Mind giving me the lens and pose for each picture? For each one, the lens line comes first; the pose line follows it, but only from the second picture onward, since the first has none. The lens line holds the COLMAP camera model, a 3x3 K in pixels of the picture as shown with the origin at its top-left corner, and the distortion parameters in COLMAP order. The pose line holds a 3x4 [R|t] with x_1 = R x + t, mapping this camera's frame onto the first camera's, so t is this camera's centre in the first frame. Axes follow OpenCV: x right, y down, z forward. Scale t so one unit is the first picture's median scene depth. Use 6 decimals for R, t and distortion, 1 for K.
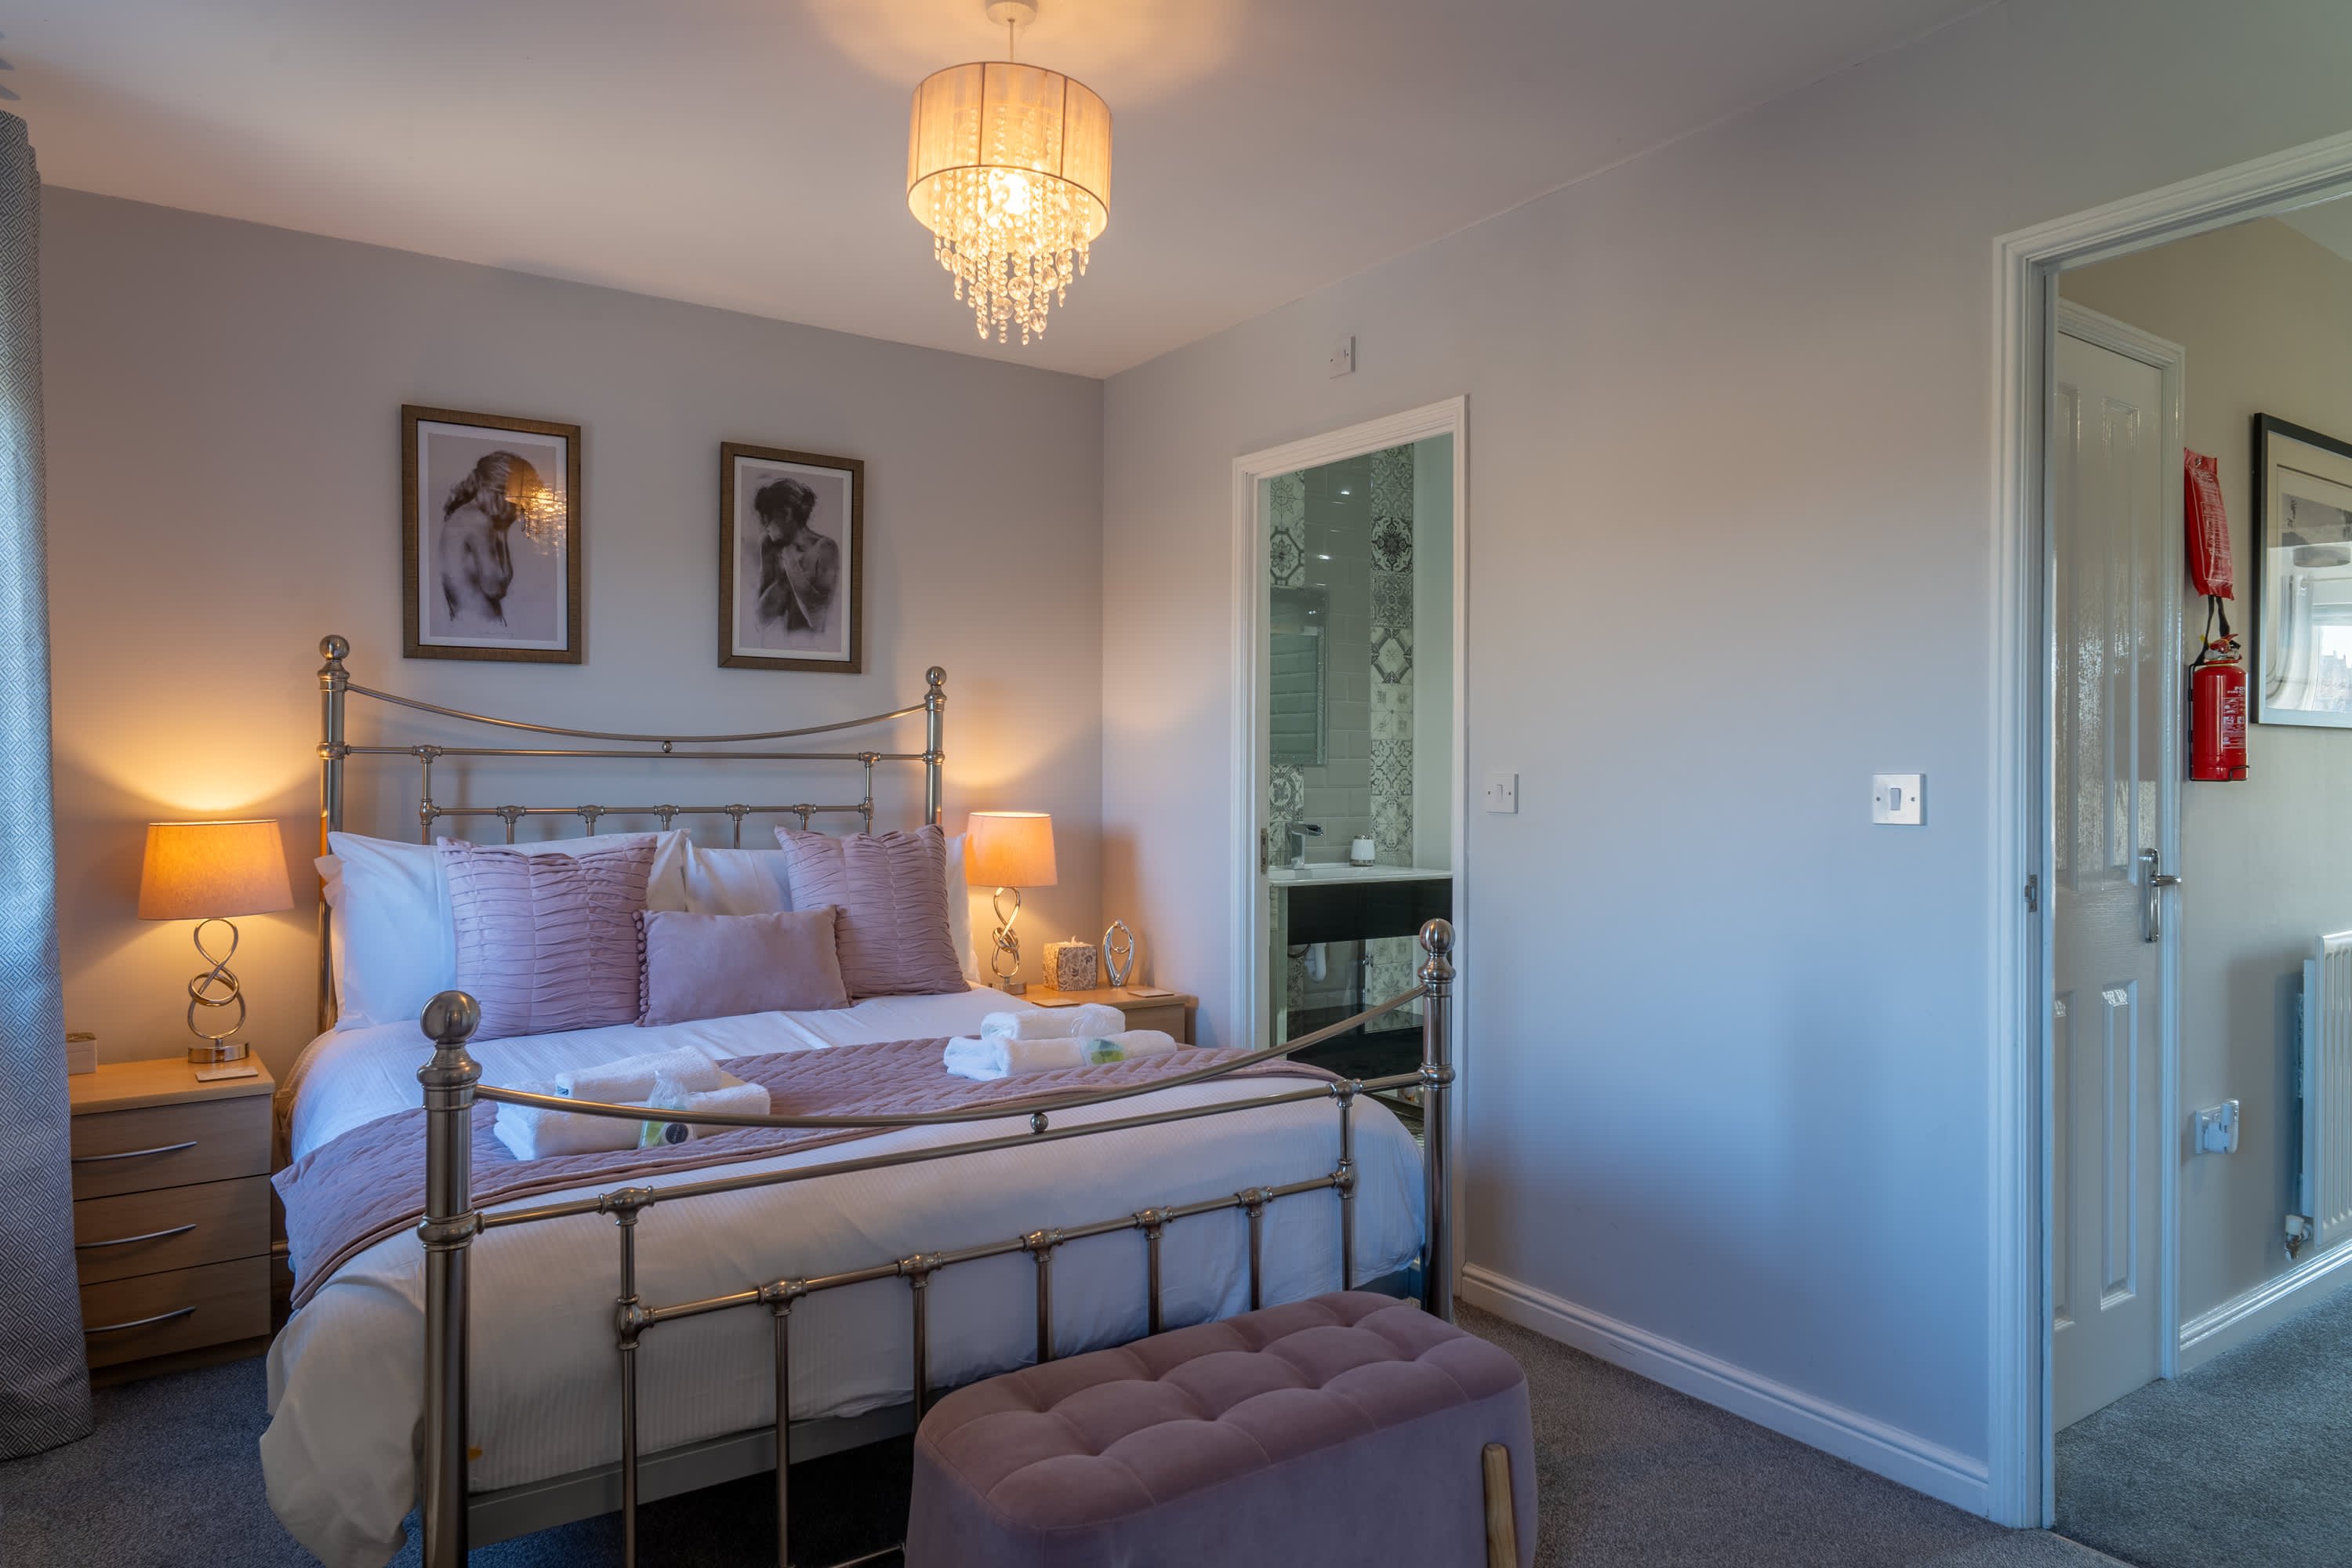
lens RADIAL K [[1431.6, 0, 1188.6], [0, 1431.6, 775.5], [0, 0, 1]] dist [-0.014112, -0.001075]
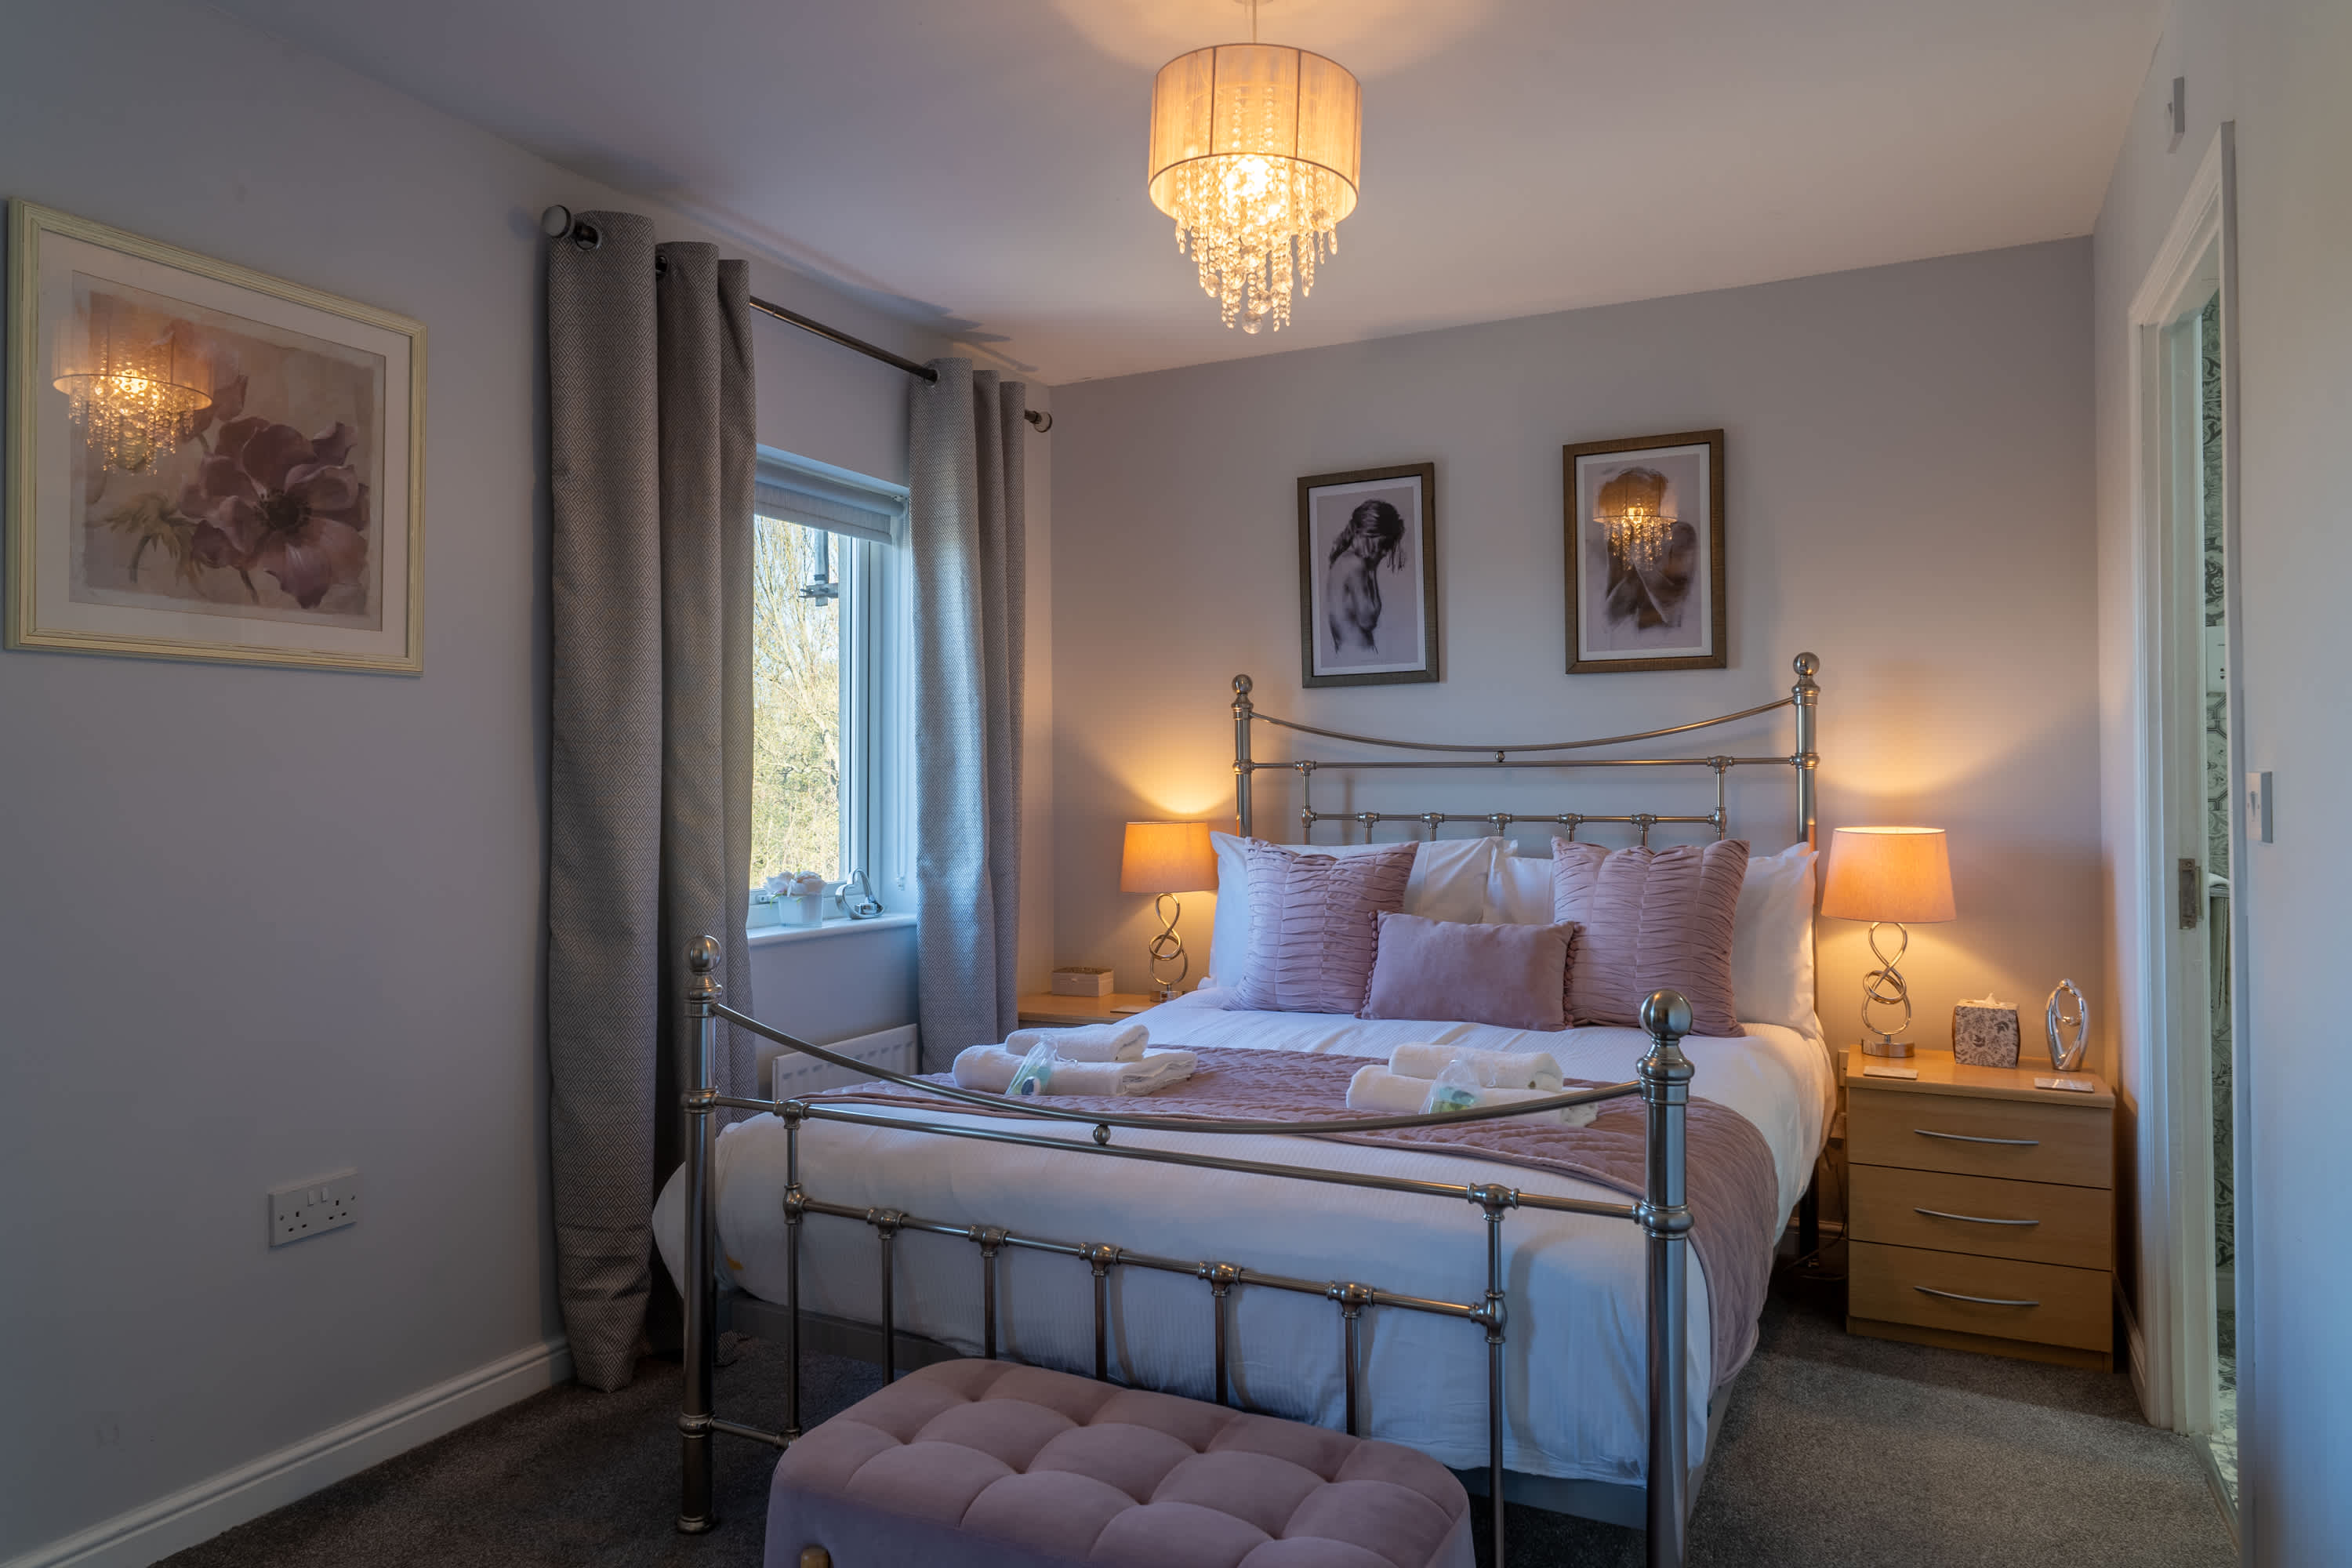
lens RADIAL K [[1431.6, 0, 1188.6], [0, 1431.6, 775.5], [0, 0, 1]] dist [-0.014112, -0.001075]
pose [[0.493596, -0.013252, -0.869590, 0.429186], [0.006554, 0.999912, -0.011518, 0.003983], [0.869667, -0.000014, 0.493640, 0.309203]]
